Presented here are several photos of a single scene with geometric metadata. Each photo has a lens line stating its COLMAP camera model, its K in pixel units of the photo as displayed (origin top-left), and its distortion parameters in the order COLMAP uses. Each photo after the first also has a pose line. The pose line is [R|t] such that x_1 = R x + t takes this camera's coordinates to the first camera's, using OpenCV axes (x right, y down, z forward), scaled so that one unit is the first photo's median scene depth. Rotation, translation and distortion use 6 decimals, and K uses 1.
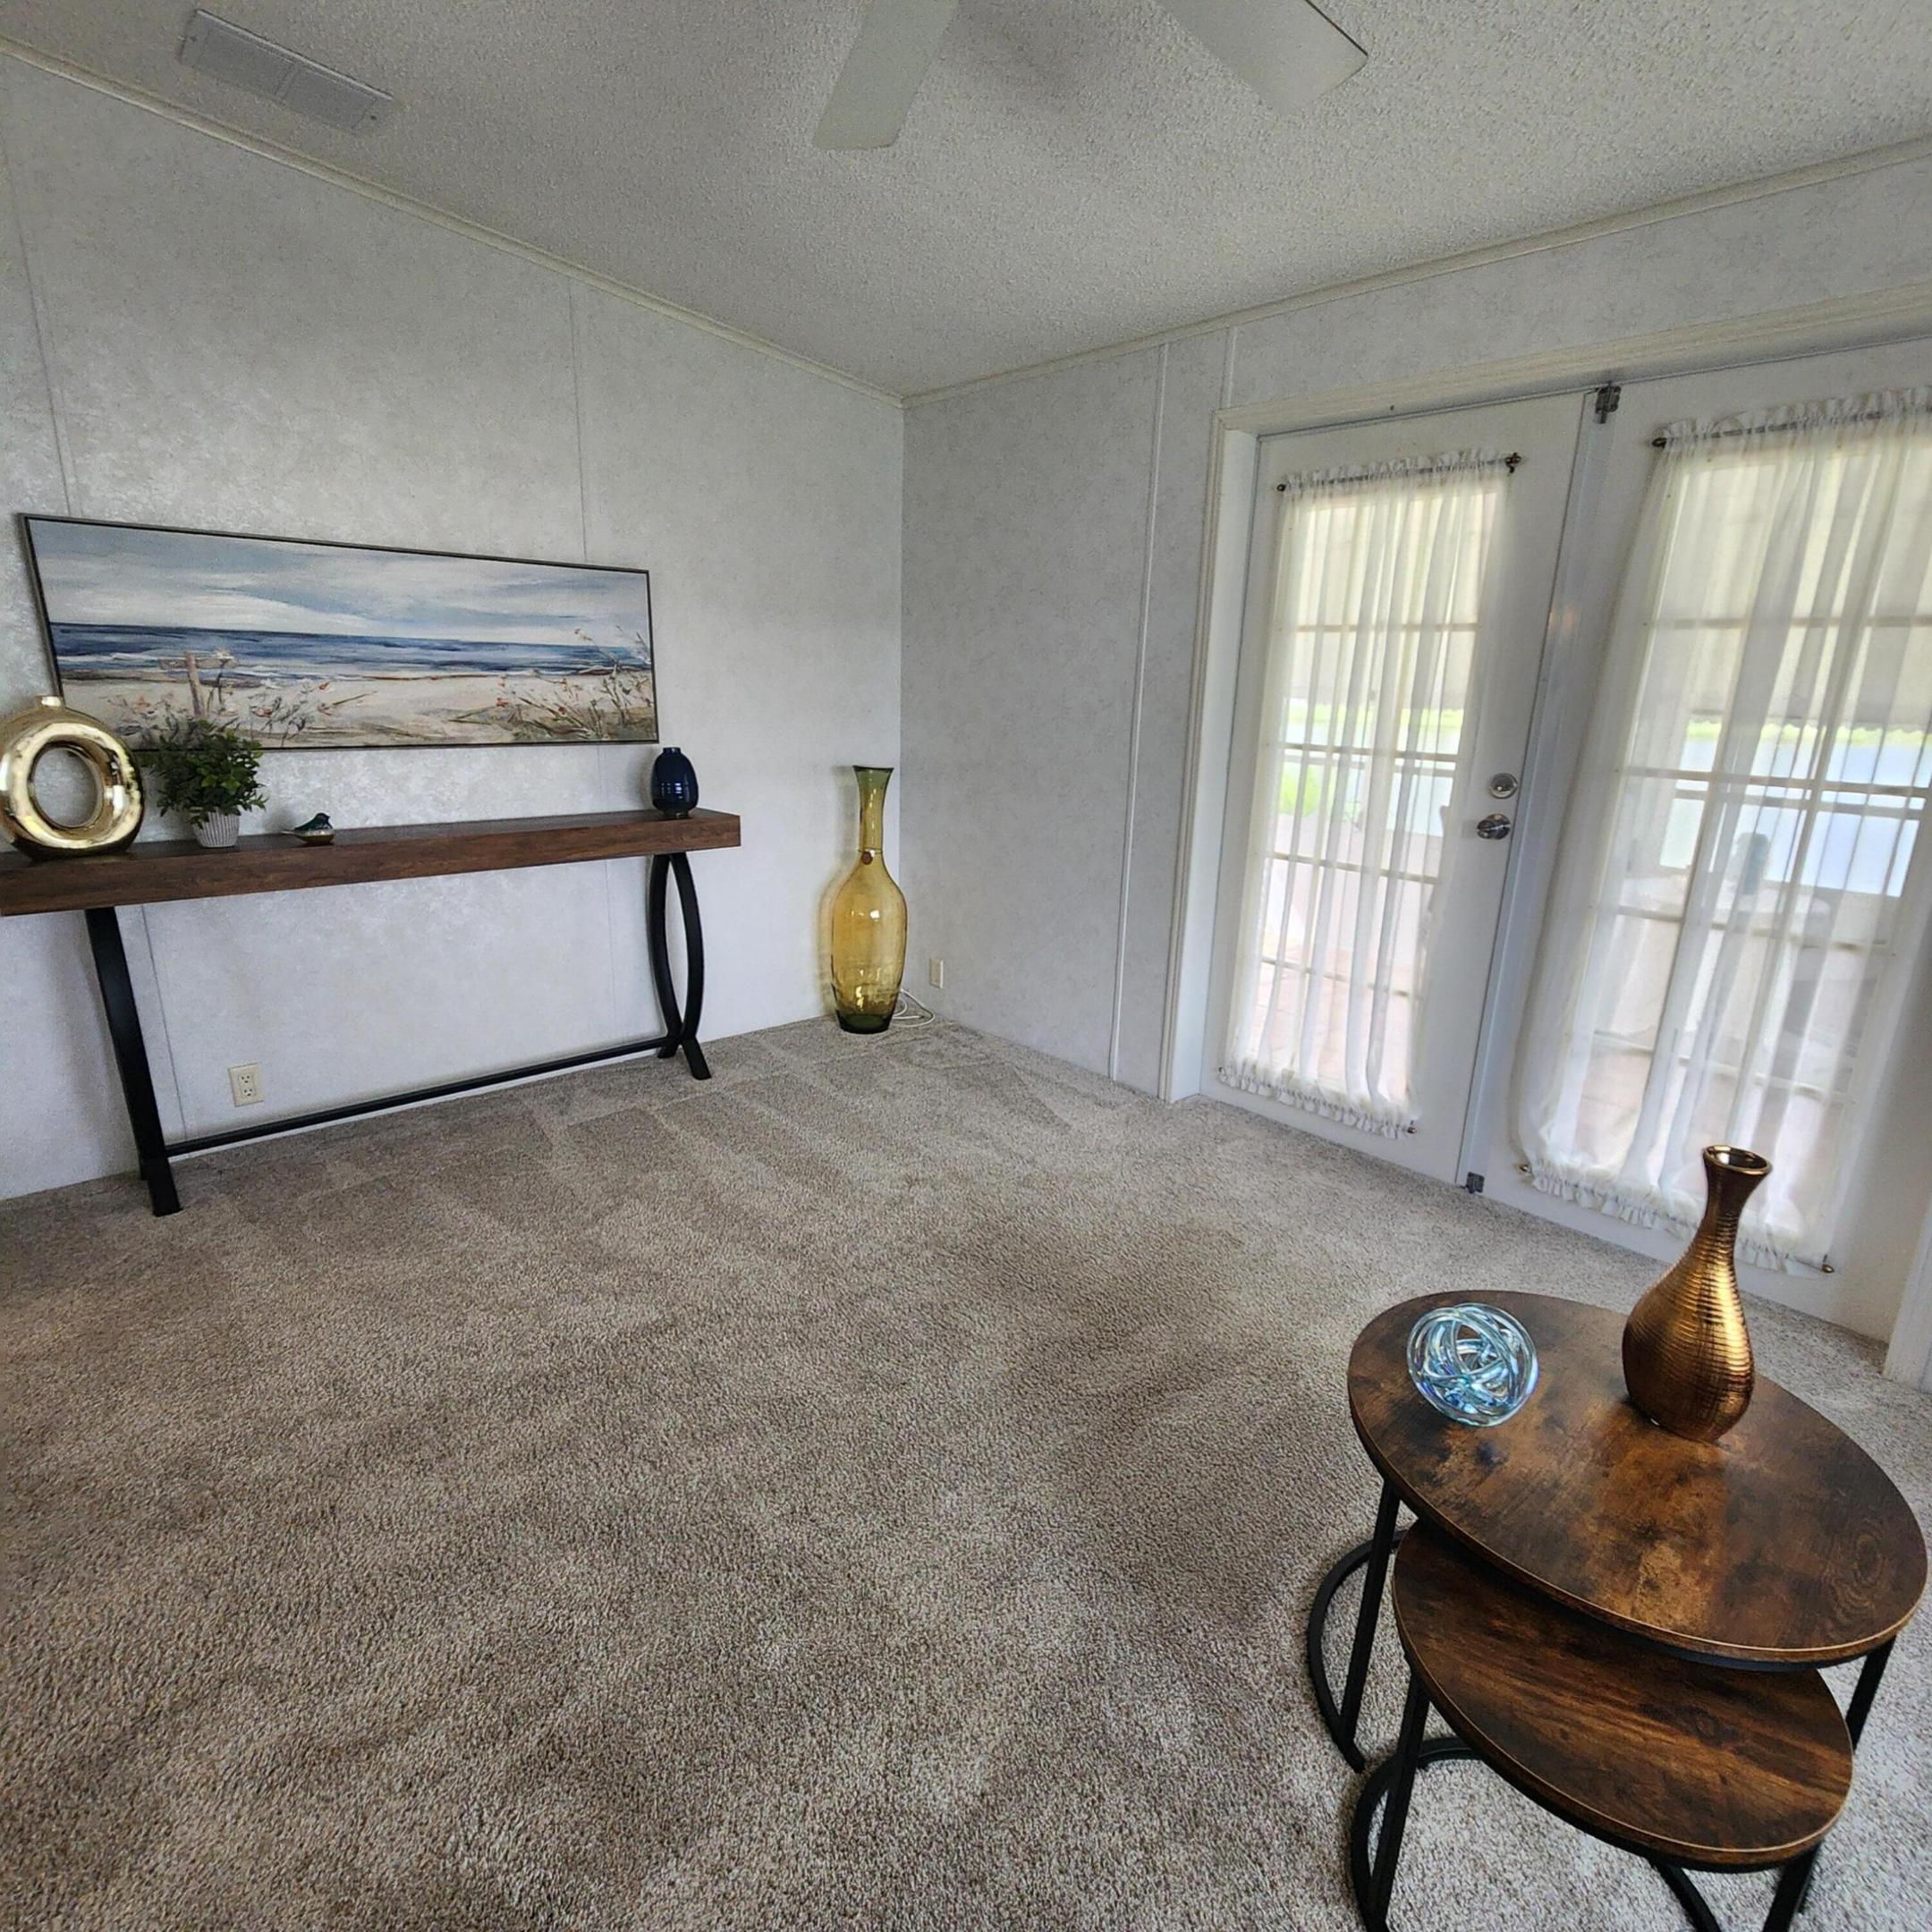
lens RADIAL K [[1061.8, 0, 963.4], [0, 1061.8, 975.6], [0, 0, 1]] dist [0.004440, -0.007076]
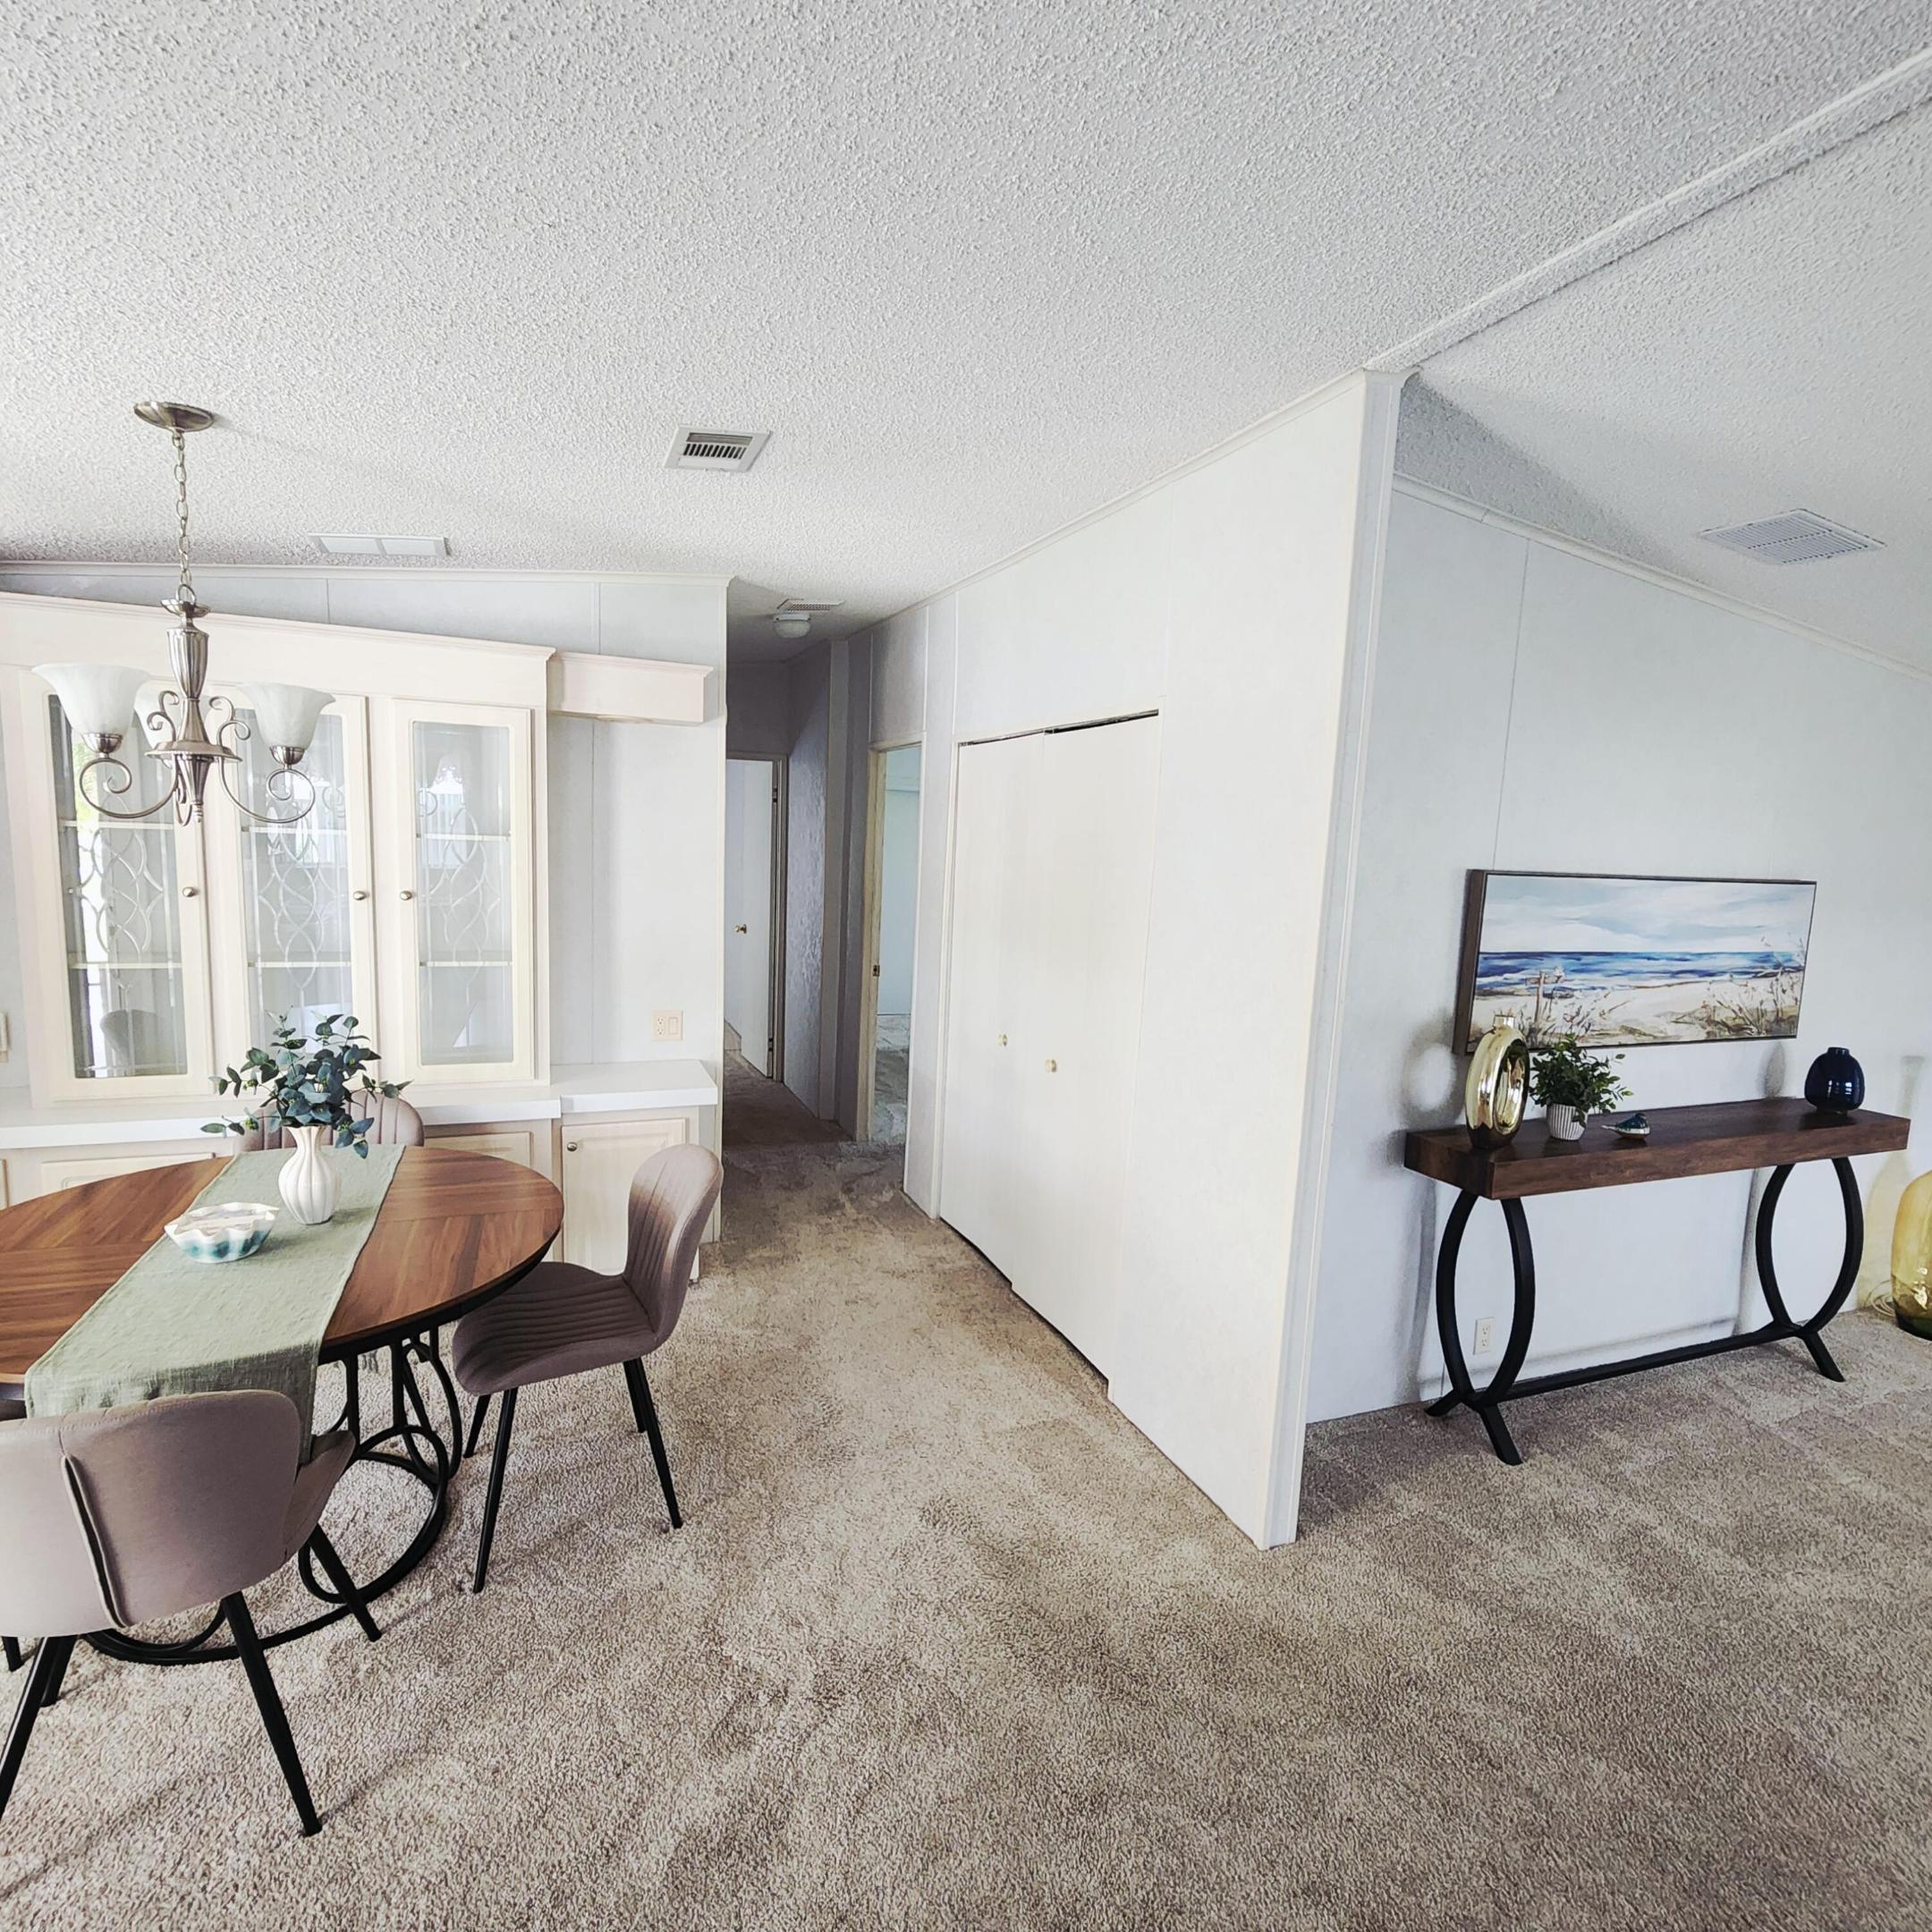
lens RADIAL K [[1060.1, 0, 951.8], [0, 1060.1, 971.7], [0, 0, 1]] dist [0.005208, -0.002225]
pose [[0.935156, 0.057011, -0.349619, -0.835519], [-0.110608, 0.984612, -0.135296, -0.062149], [0.336526, 0.165193, 0.927072, -0.294207]]
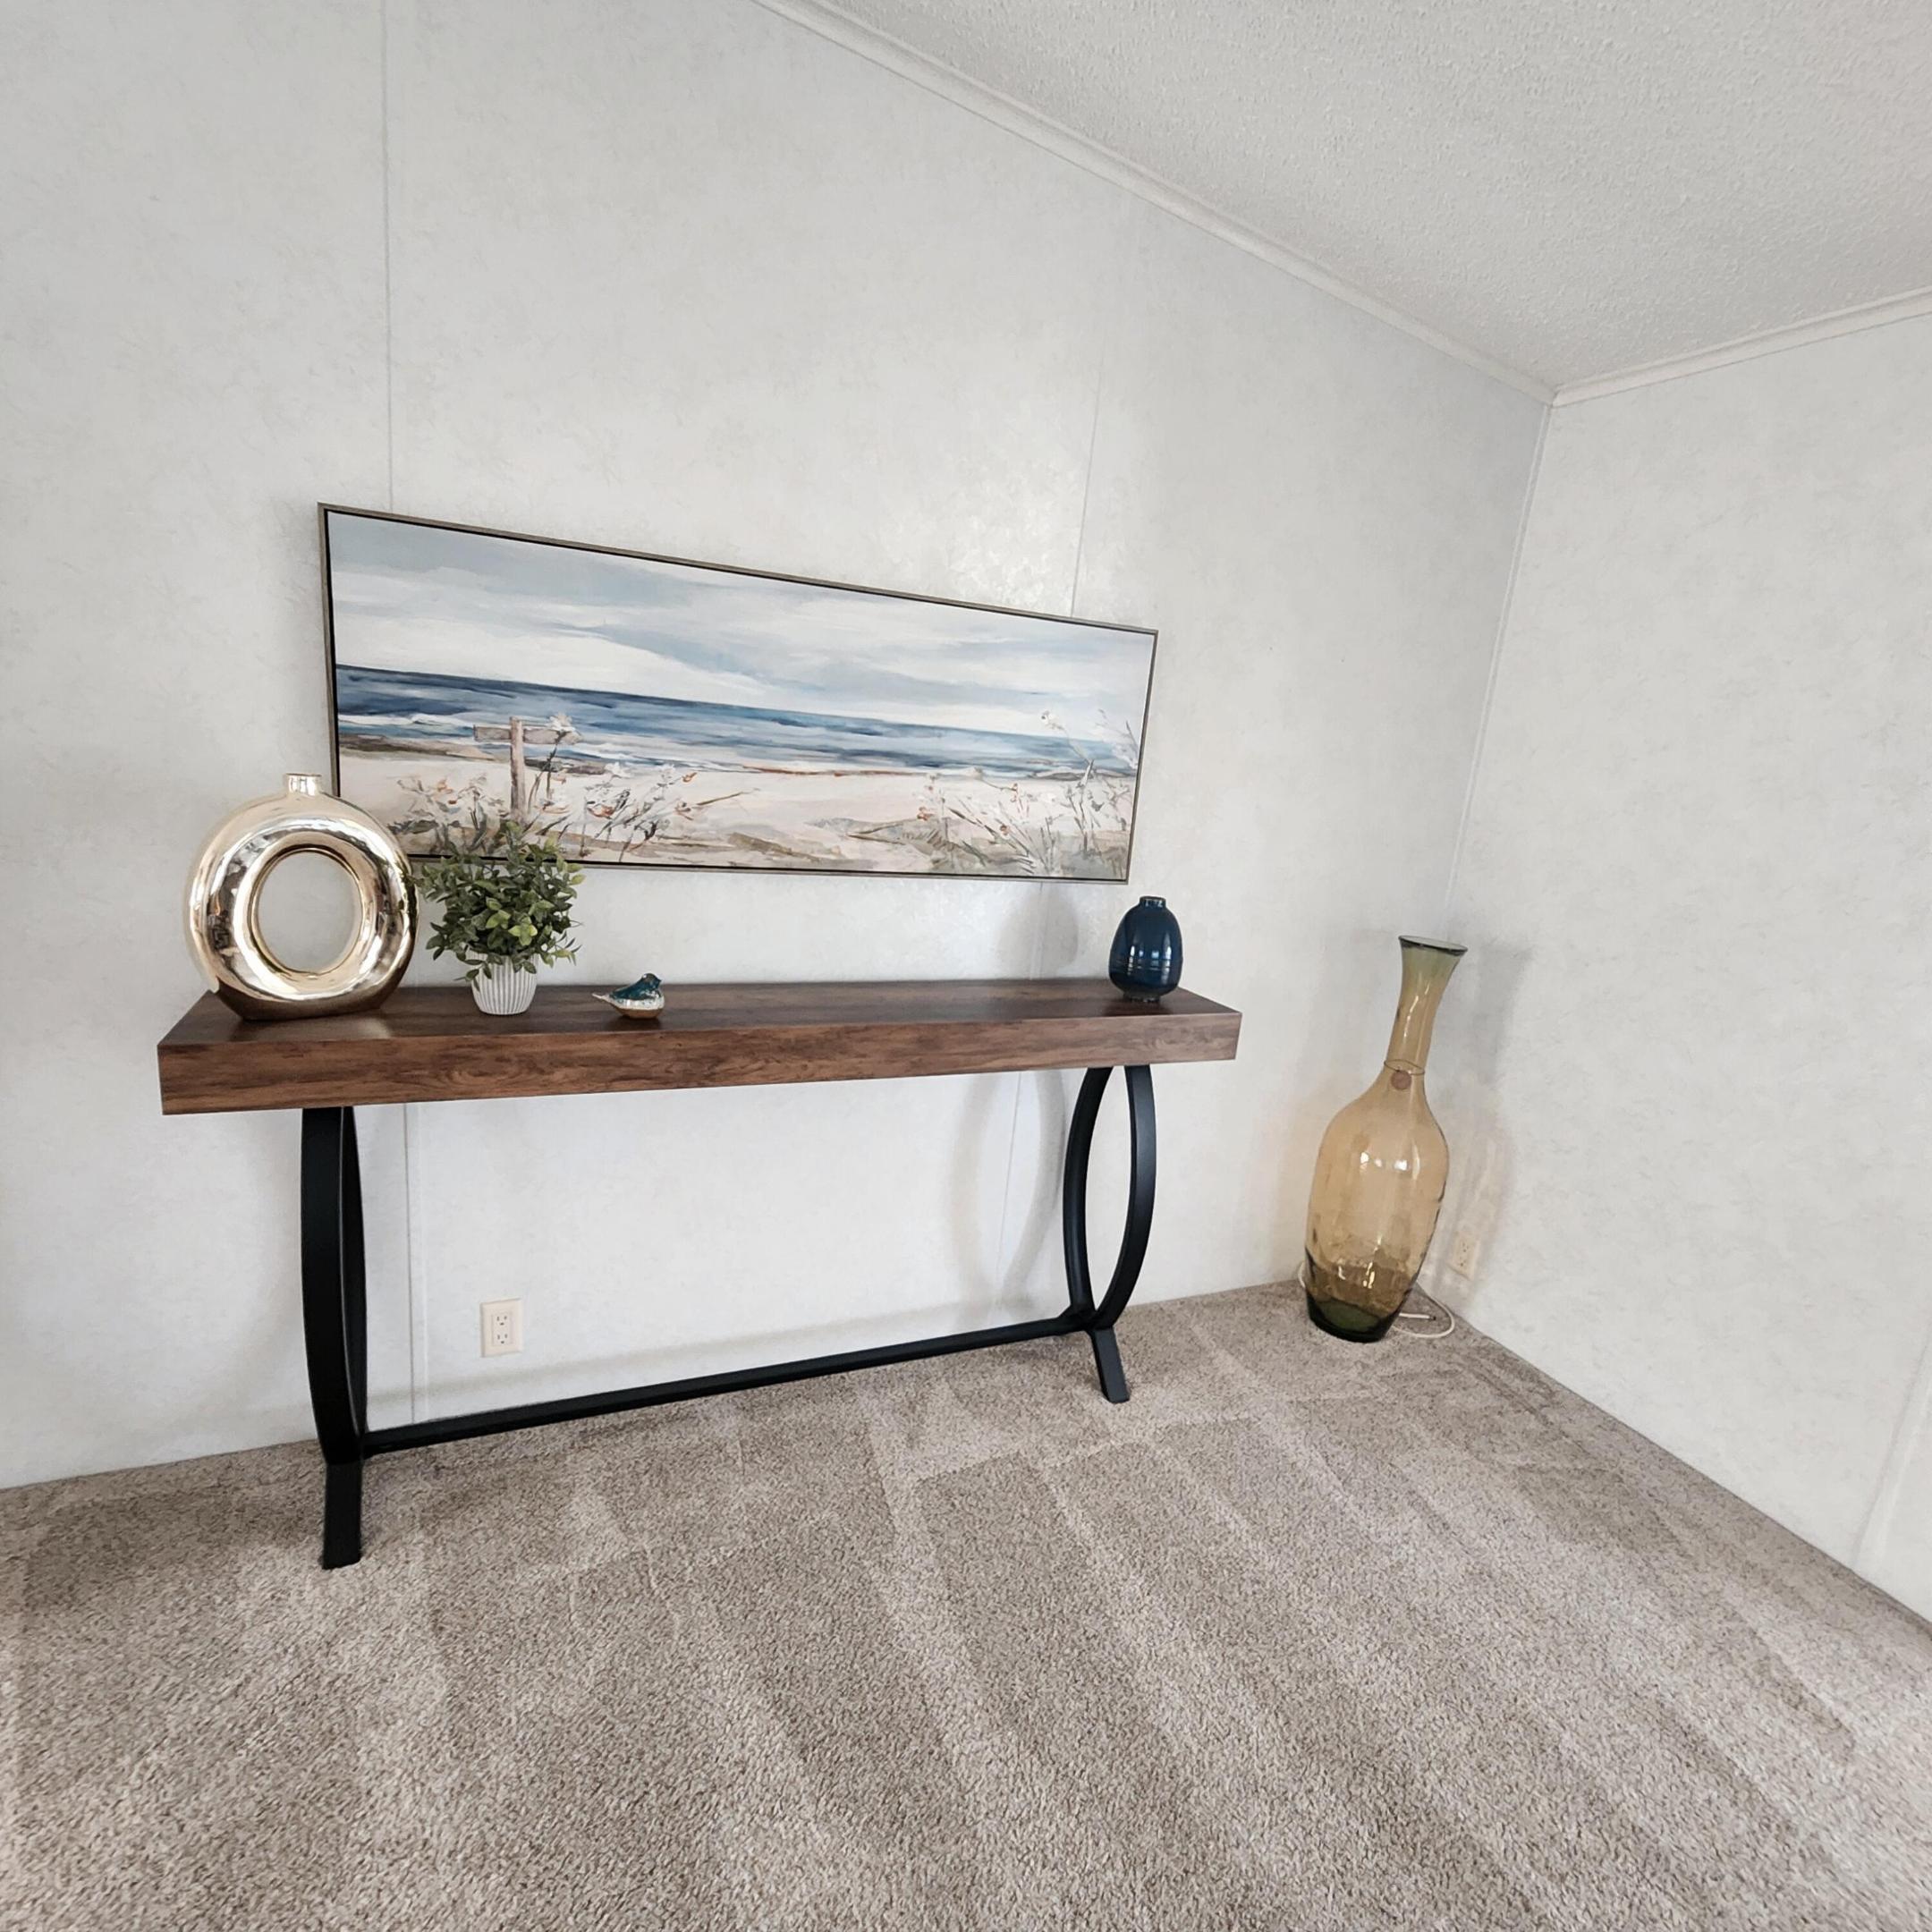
lens RADIAL K [[1060.1, 0, 951.8], [0, 1060.1, 971.7], [0, 0, 1]] dist [0.005208, -0.002225]
pose [[0.945062, 0.132110, -0.299005, -0.221332], [-0.152068, 0.987373, -0.044386, -0.141919], [0.289365, 0.087416, 0.953219, 0.406596]]
